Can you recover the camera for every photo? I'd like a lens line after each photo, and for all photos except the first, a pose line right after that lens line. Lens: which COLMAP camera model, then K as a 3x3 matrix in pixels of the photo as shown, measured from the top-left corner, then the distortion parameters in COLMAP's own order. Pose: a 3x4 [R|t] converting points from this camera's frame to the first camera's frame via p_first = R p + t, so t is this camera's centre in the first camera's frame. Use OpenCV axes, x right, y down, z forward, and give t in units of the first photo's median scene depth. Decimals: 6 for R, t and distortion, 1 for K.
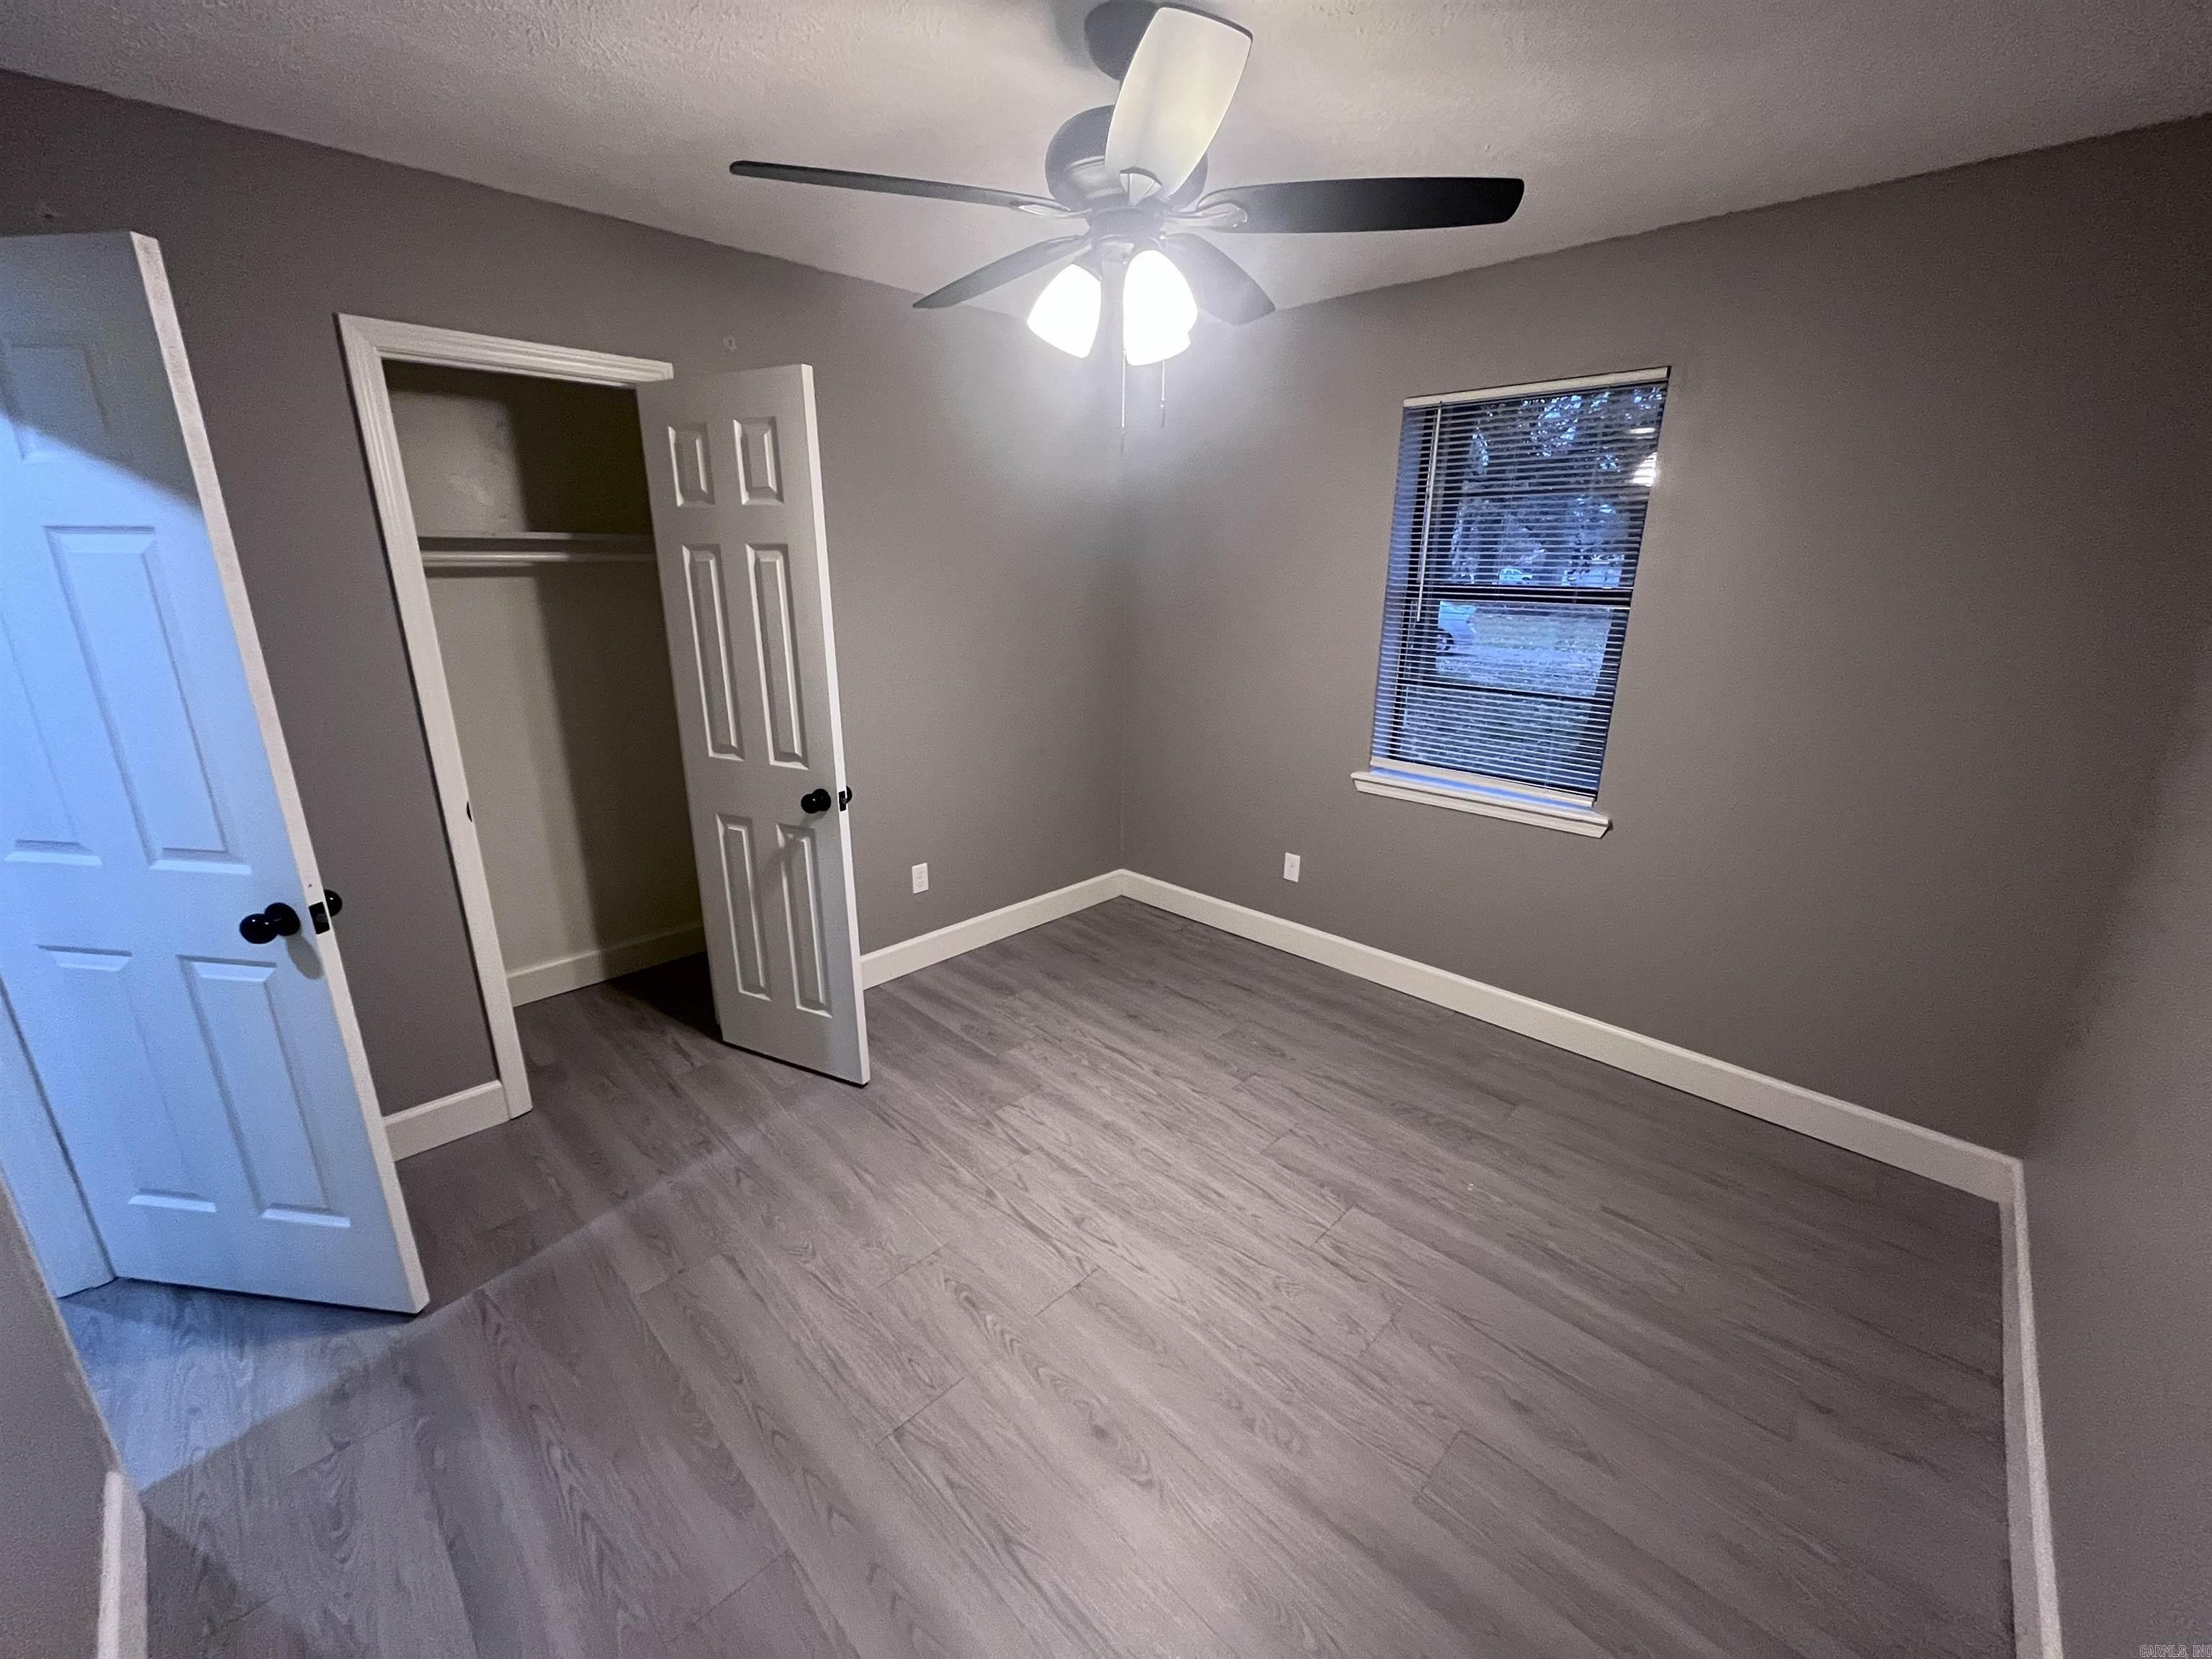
lens RADIAL K [[892.4, 0, 1101.3], [0, 892.4, 842.0], [0, 0, 1]] dist [-0.002336, -0.000265]
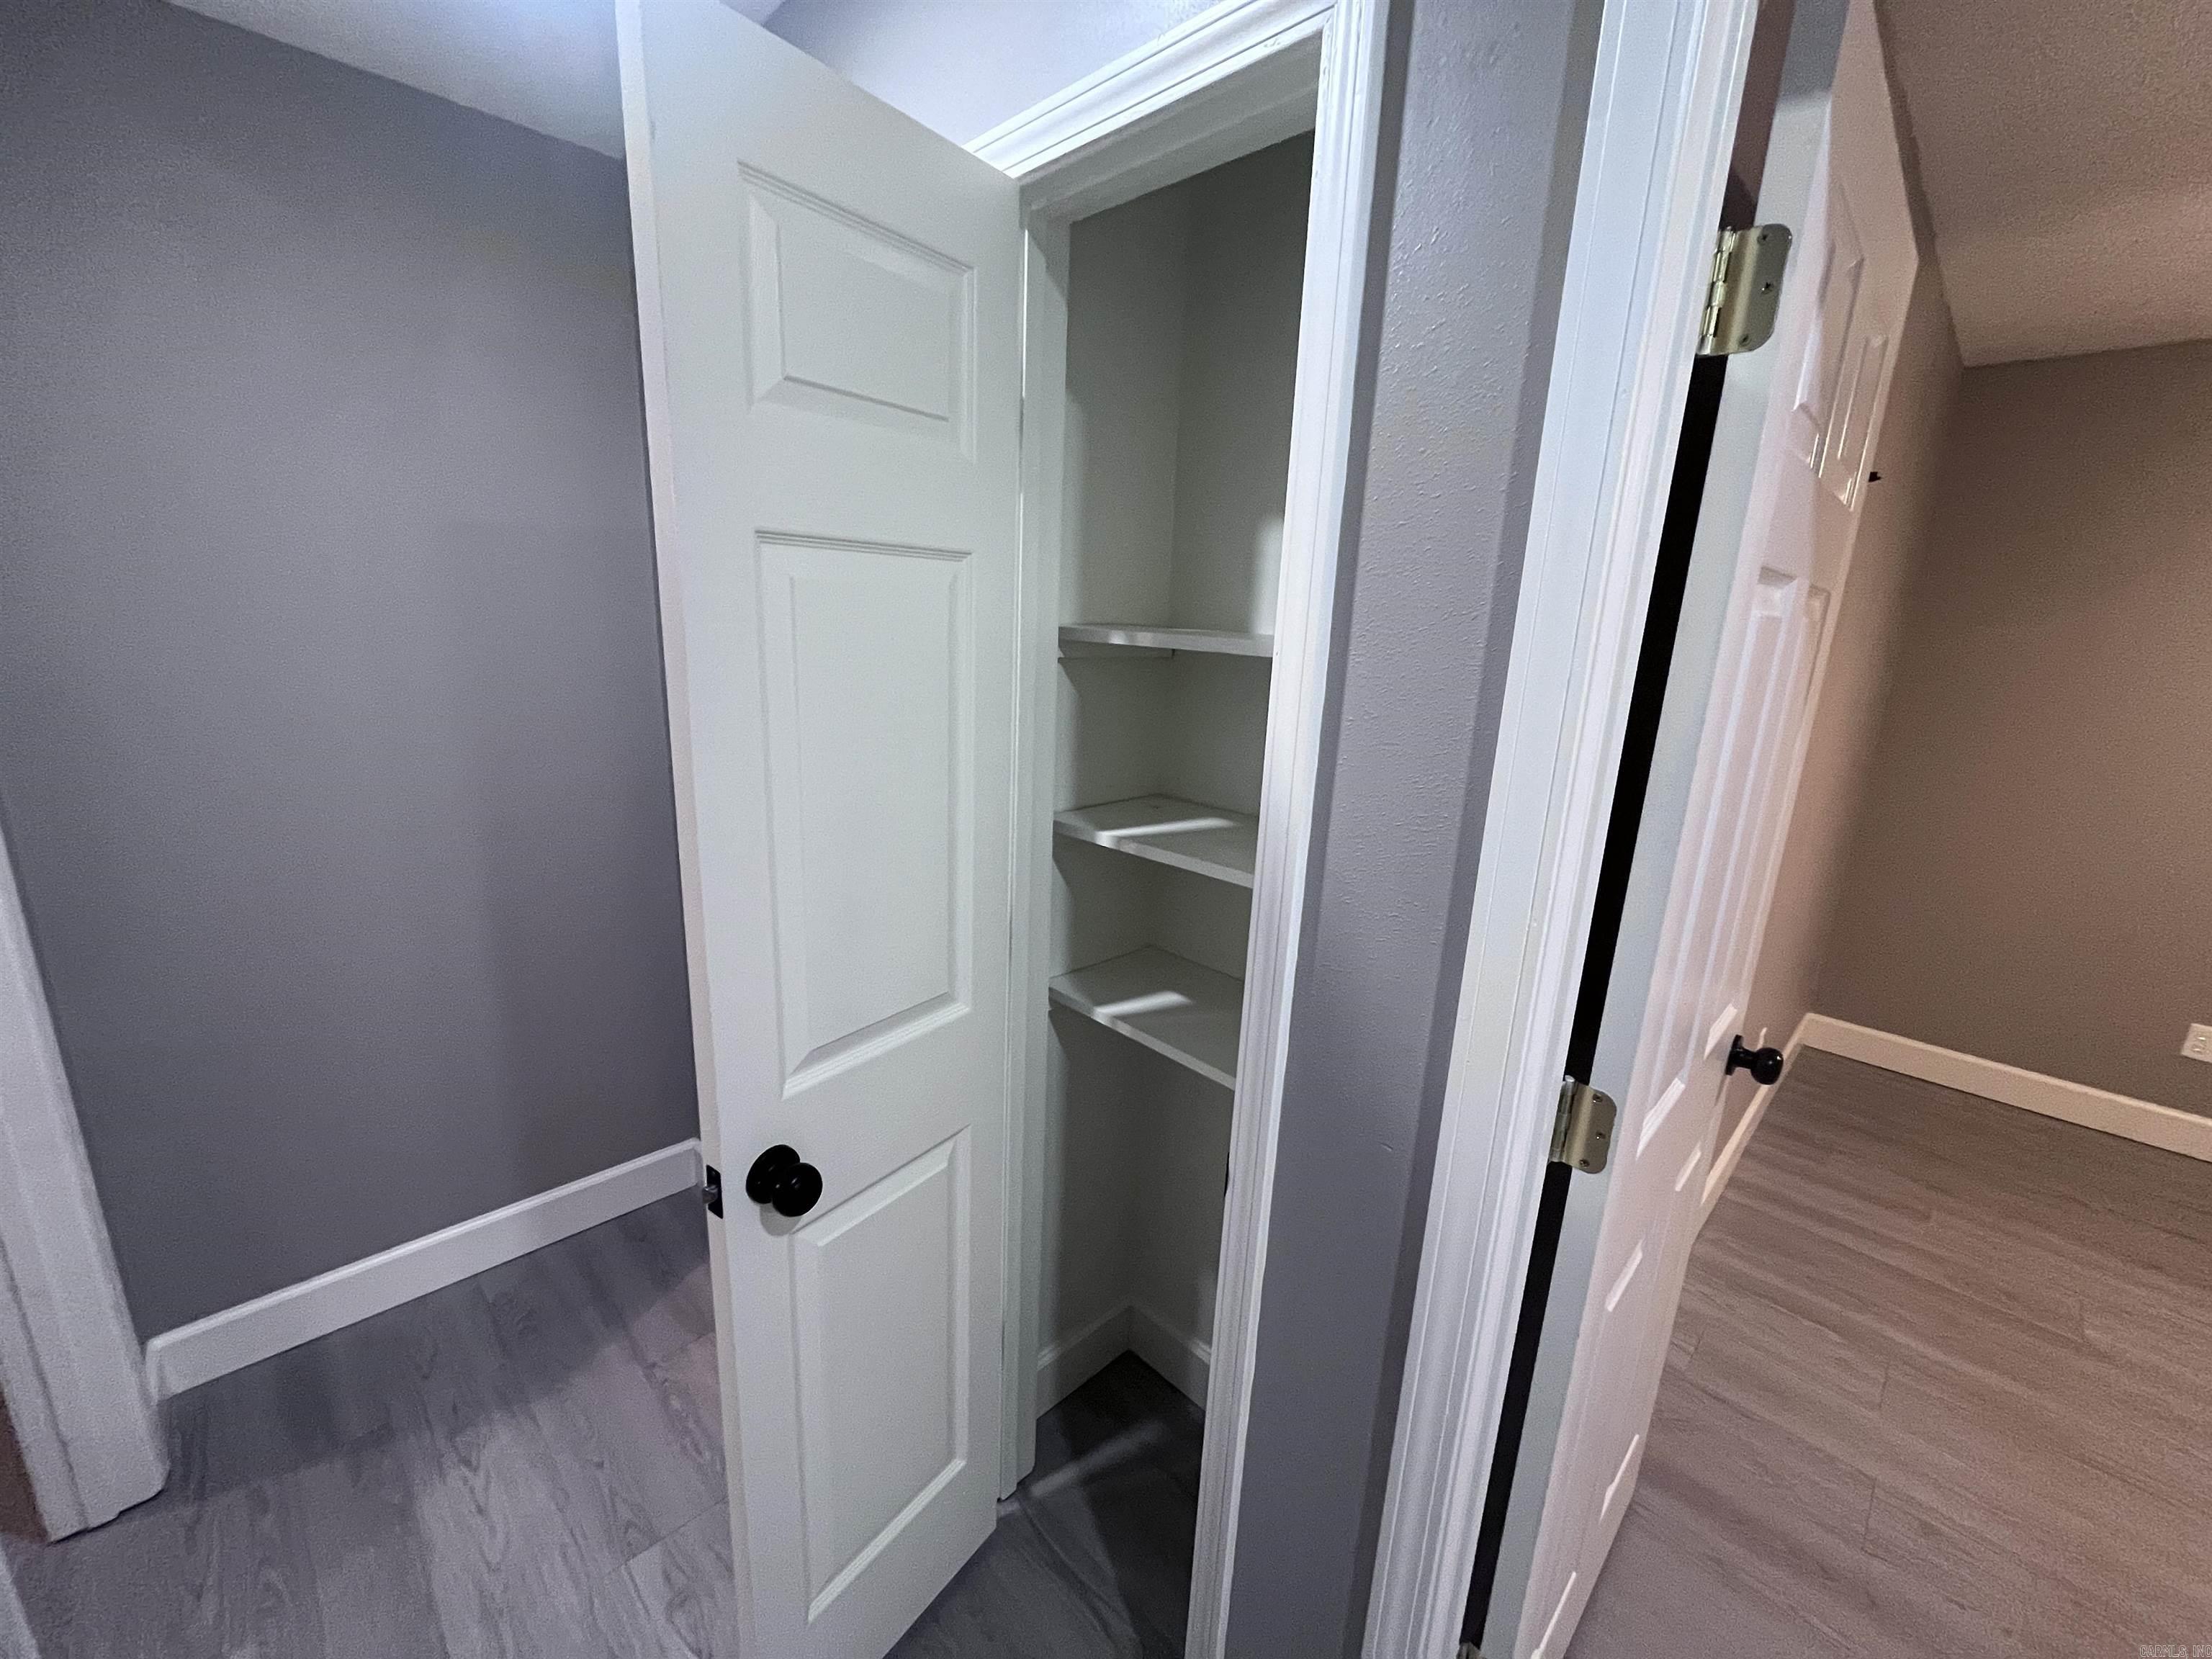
lens RADIAL K [[892.4, 0, 1103.5], [0, 892.4, 832.7], [0, 0, 1]] dist [-0.002336, -0.000265]
pose [[0.999090, 0.039295, -0.016598, -1.847079], [-0.040284, 0.997127, -0.064146, -0.167209], [0.014030, 0.064756, 0.997802, 0.579706]]
